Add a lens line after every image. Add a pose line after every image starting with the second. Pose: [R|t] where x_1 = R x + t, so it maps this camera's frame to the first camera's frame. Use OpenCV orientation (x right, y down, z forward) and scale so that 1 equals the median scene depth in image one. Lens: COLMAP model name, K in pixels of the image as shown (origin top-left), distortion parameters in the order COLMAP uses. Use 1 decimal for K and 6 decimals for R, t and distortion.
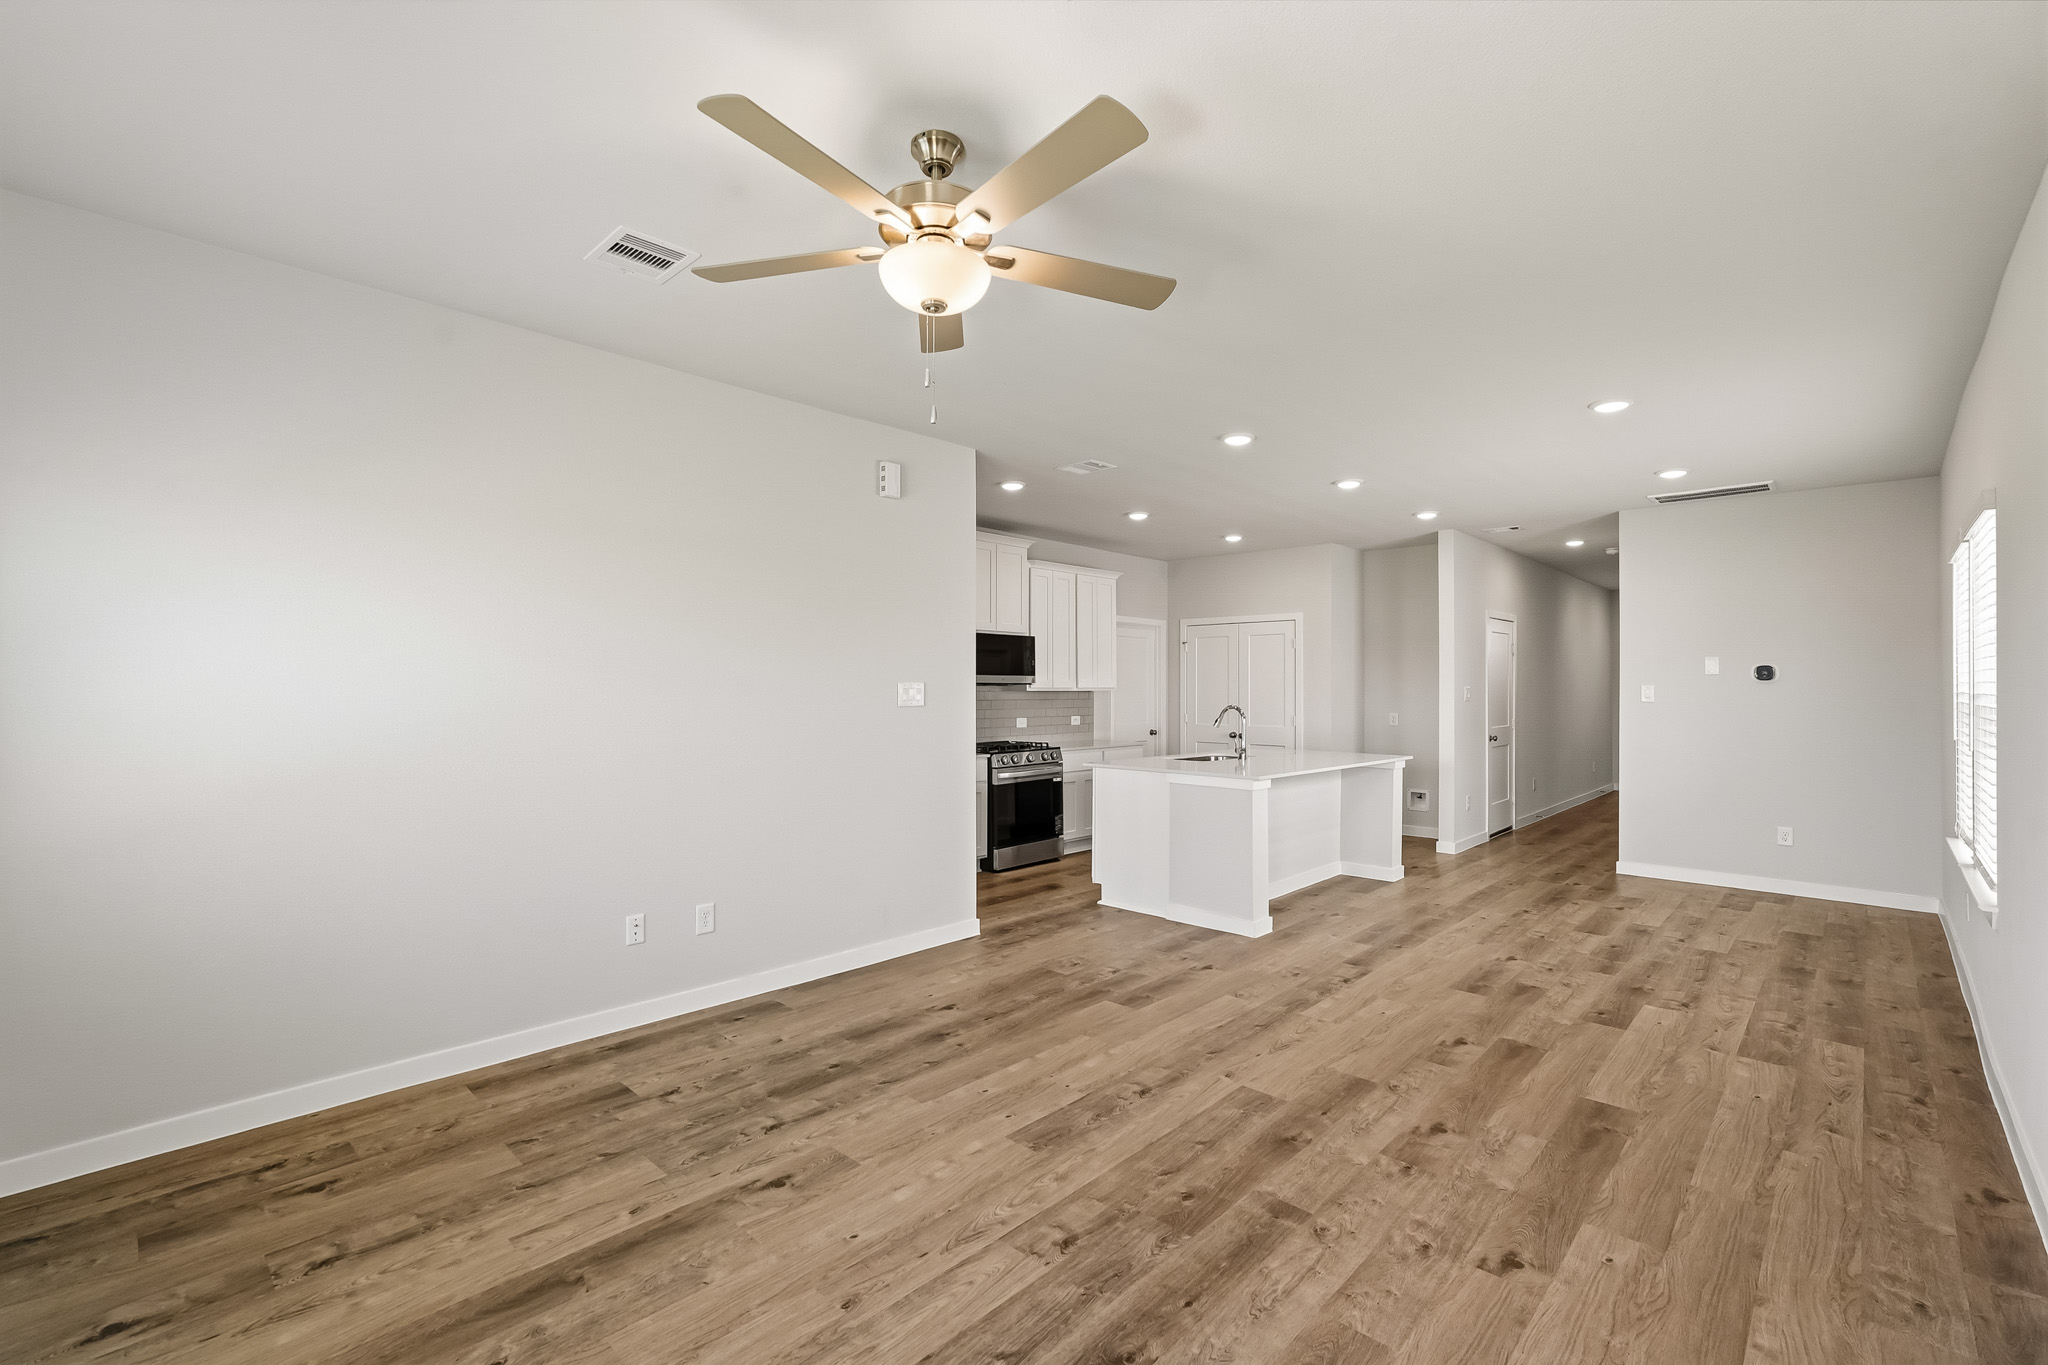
lens RADIAL K [[905.6, 0, 1018.4], [0, 905.6, 682.4], [0, 0, 1]] dist [-0.012904, 0.007052]
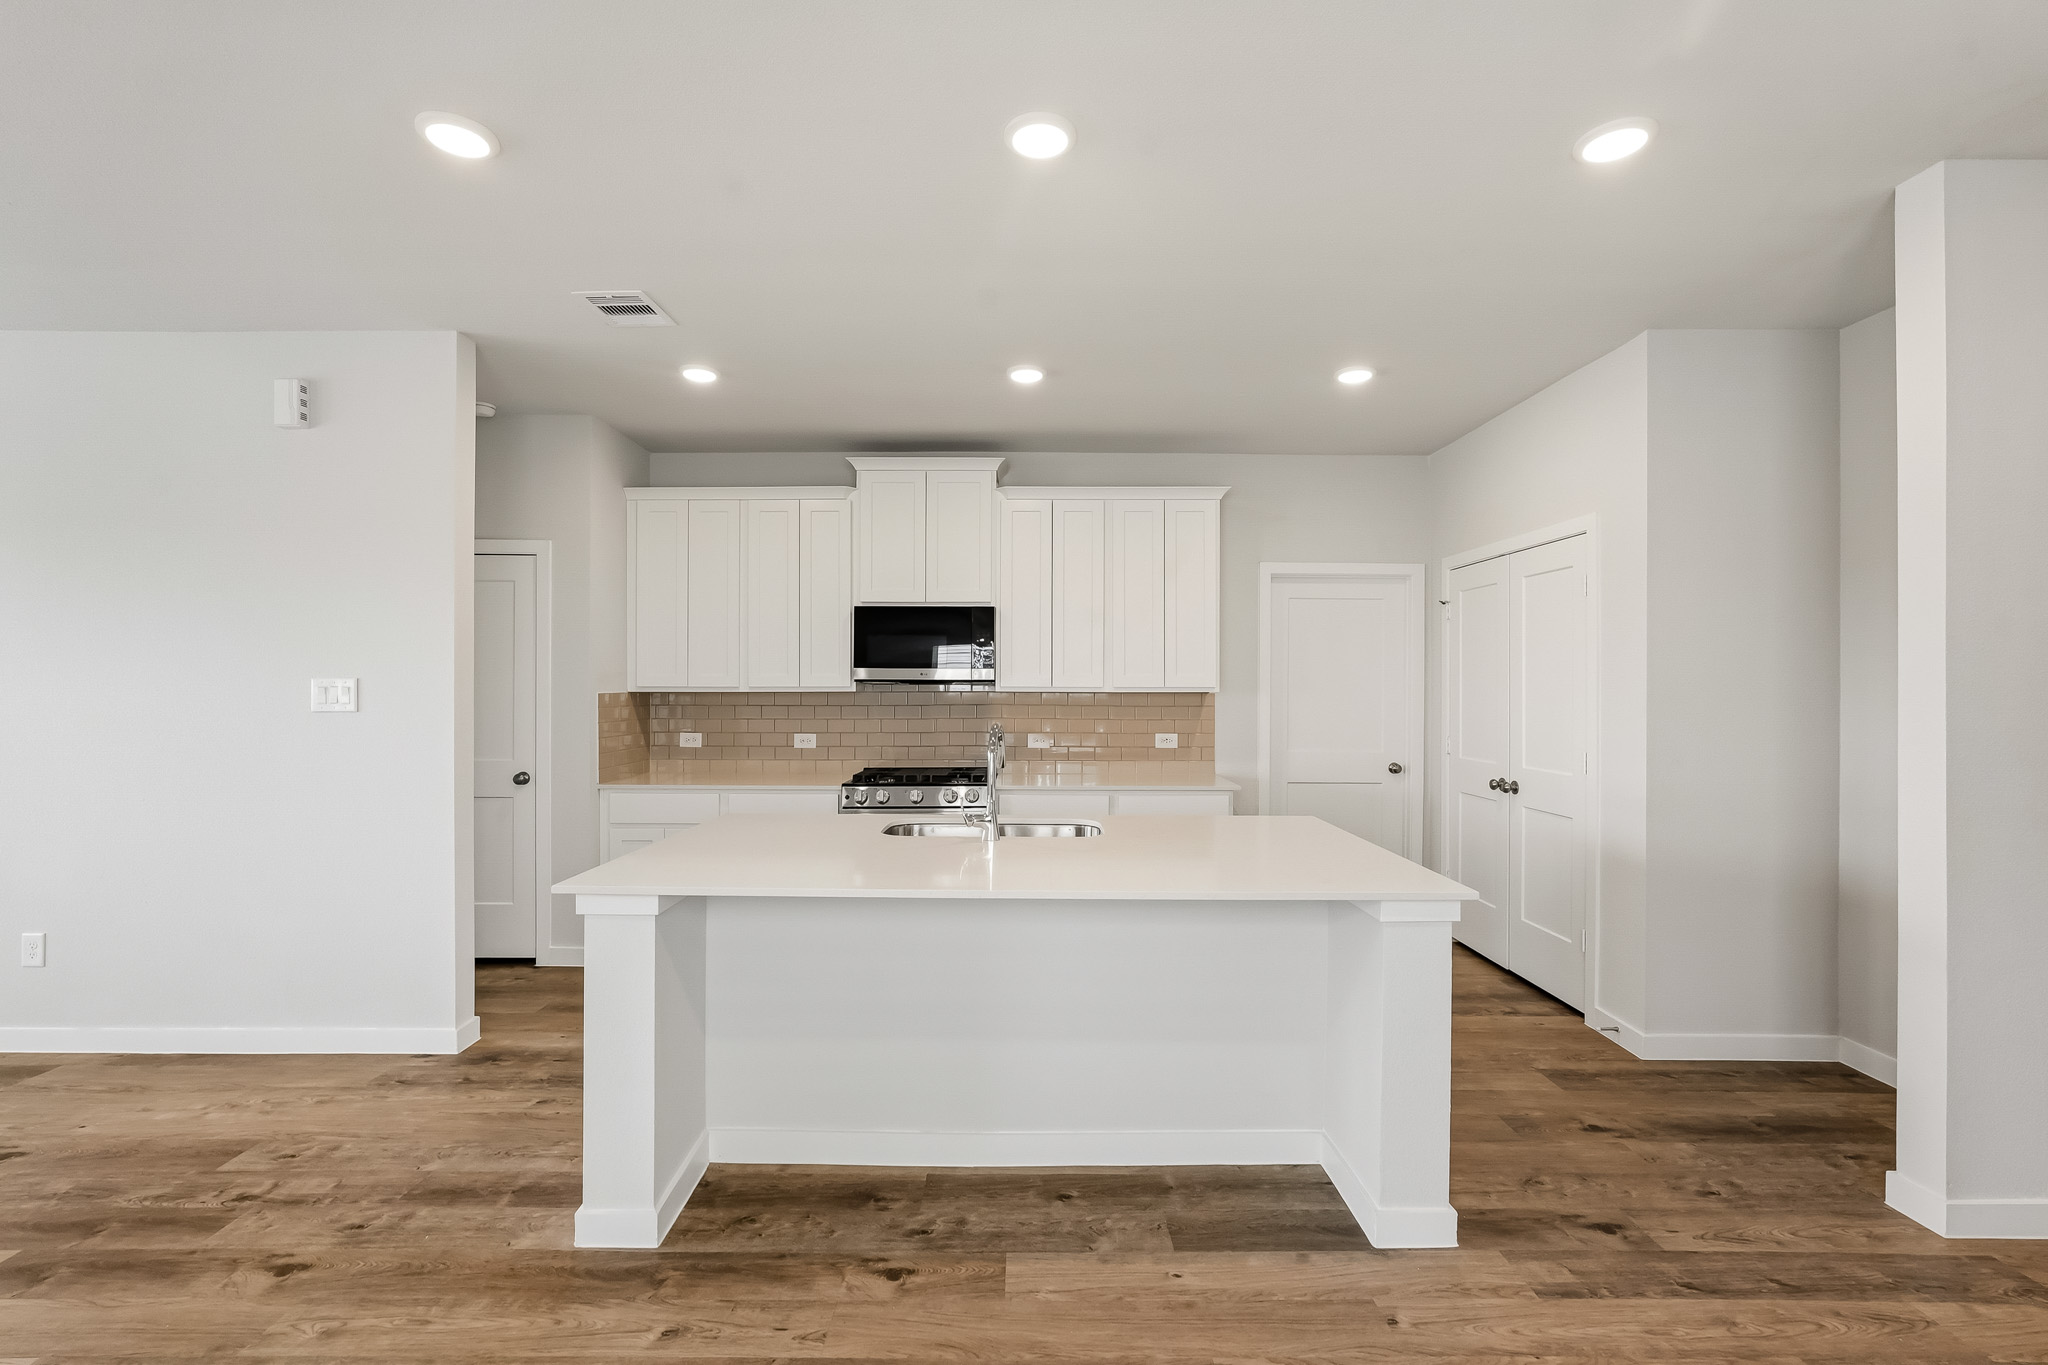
lens RADIAL K [[905.6, 0, 1013.6], [0, 905.6, 689.5], [0, 0, 1]] dist [-0.012904, 0.007052]
pose [[0.685027, 0.002023, -0.728515, 0.978858], [0.003850, 0.999972, 0.006398, 0.007908], [0.728507, -0.007187, 0.685000, 1.141349]]
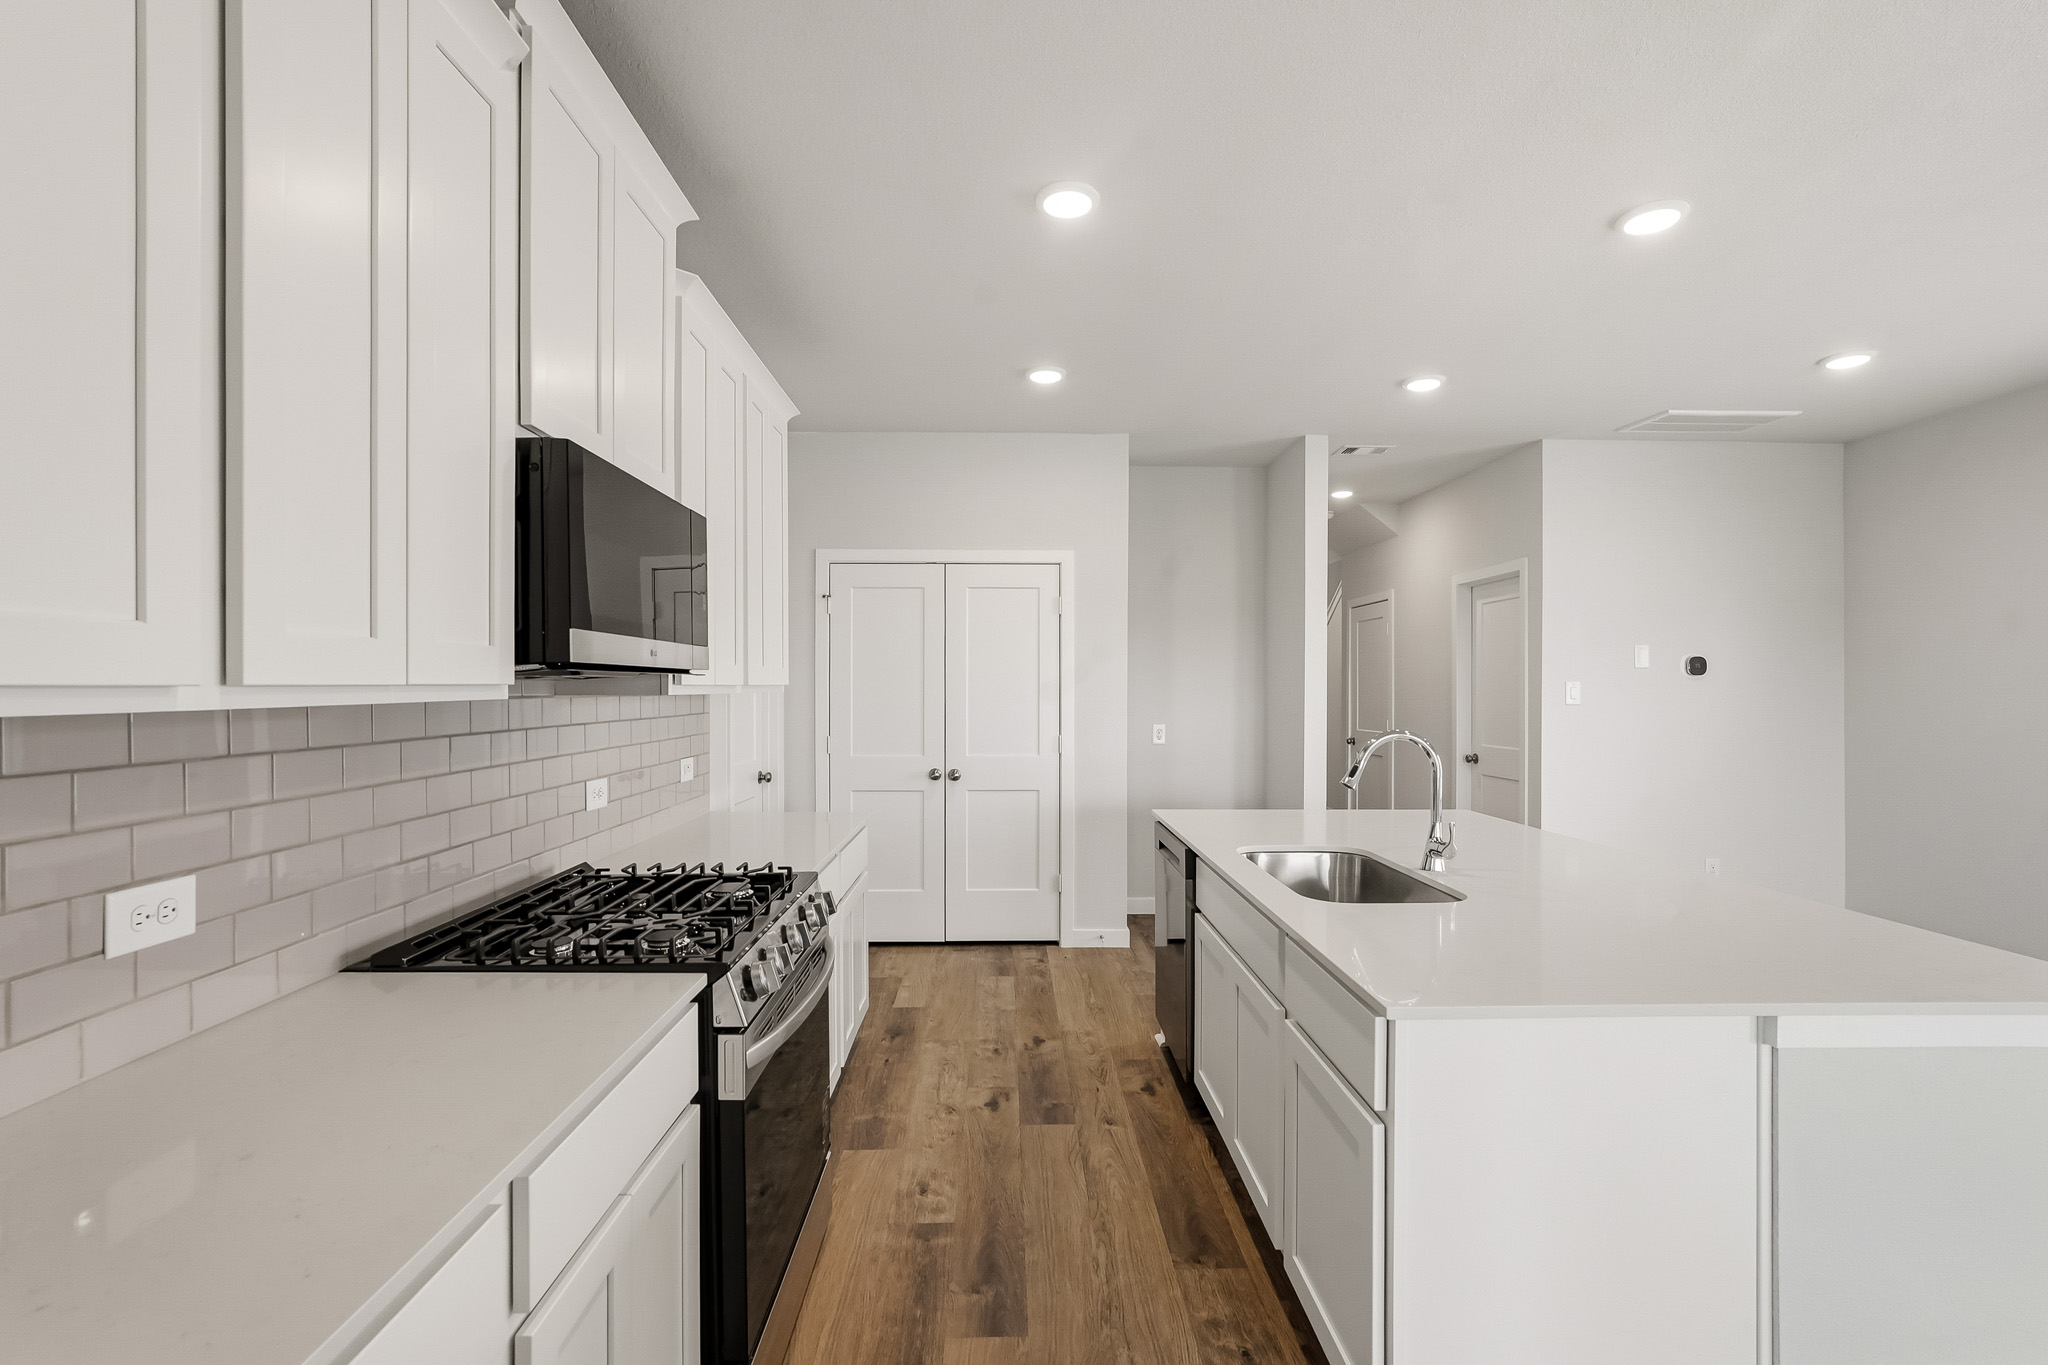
lens RADIAL K [[905.6, 0, 1021.8], [0, 905.6, 688.6], [0, 0, 1]] dist [-0.012904, 0.007052]
pose [[0.709934, -0.002201, 0.704264, -0.242107], [-0.003658, 0.999970, 0.006812, 0.009740], [-0.704258, -0.007412, 0.709905, 1.406580]]
